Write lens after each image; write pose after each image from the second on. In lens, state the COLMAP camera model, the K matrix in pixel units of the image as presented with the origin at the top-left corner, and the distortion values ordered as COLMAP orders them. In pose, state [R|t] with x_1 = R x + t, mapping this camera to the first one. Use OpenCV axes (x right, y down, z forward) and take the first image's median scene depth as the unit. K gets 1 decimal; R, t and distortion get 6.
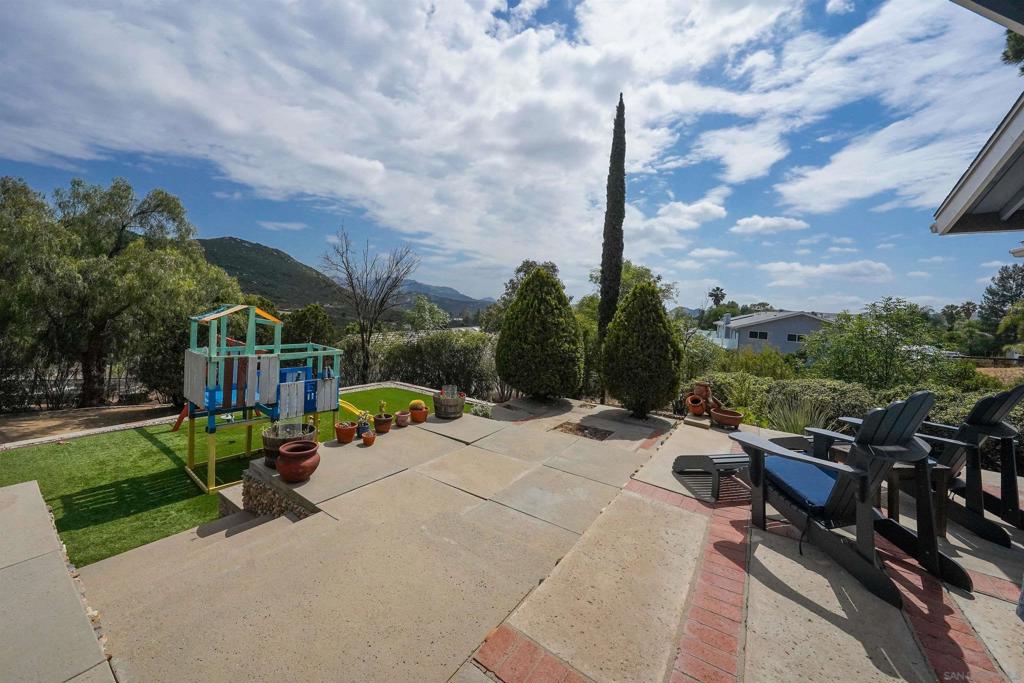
lens RADIAL K [[371.1, 0, 515.5], [0, 371.1, 303.8], [0, 0, 1]] dist [-0.026203, 0.000063]
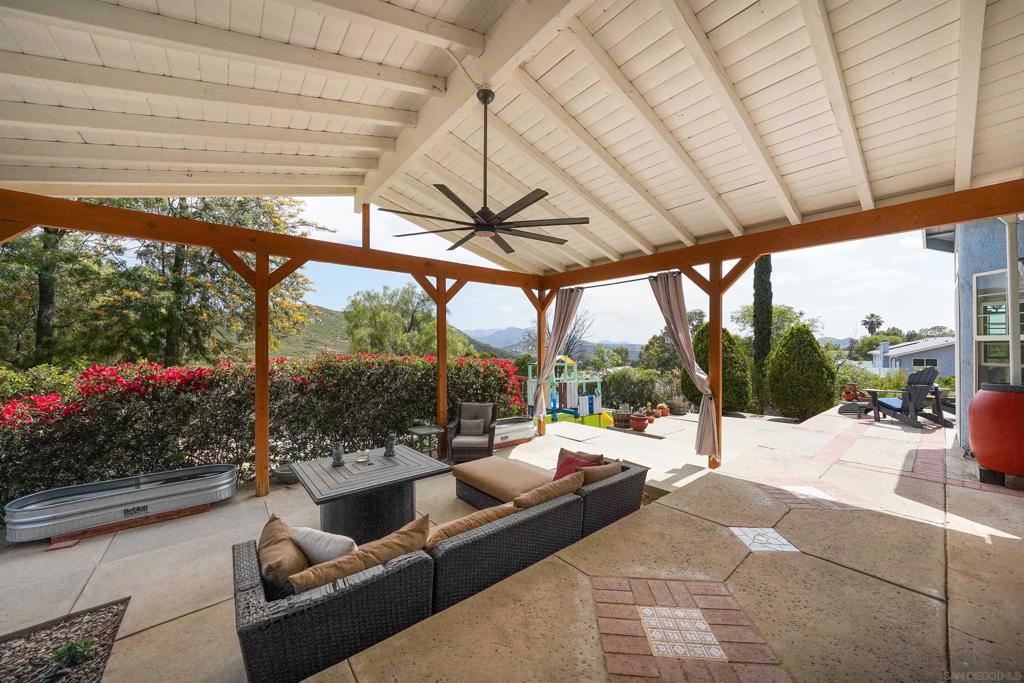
lens RADIAL K [[365.4, 0, 512.0], [0, 365.4, 341.5], [0, 0, 1]] dist [-0.026359, -0.000067]
pose [[0.954258, -0.064772, -0.291885, -0.228545], [0.058921, 0.997847, -0.028801, -0.015889], [0.293122, 0.010285, 0.956020, -0.473576]]
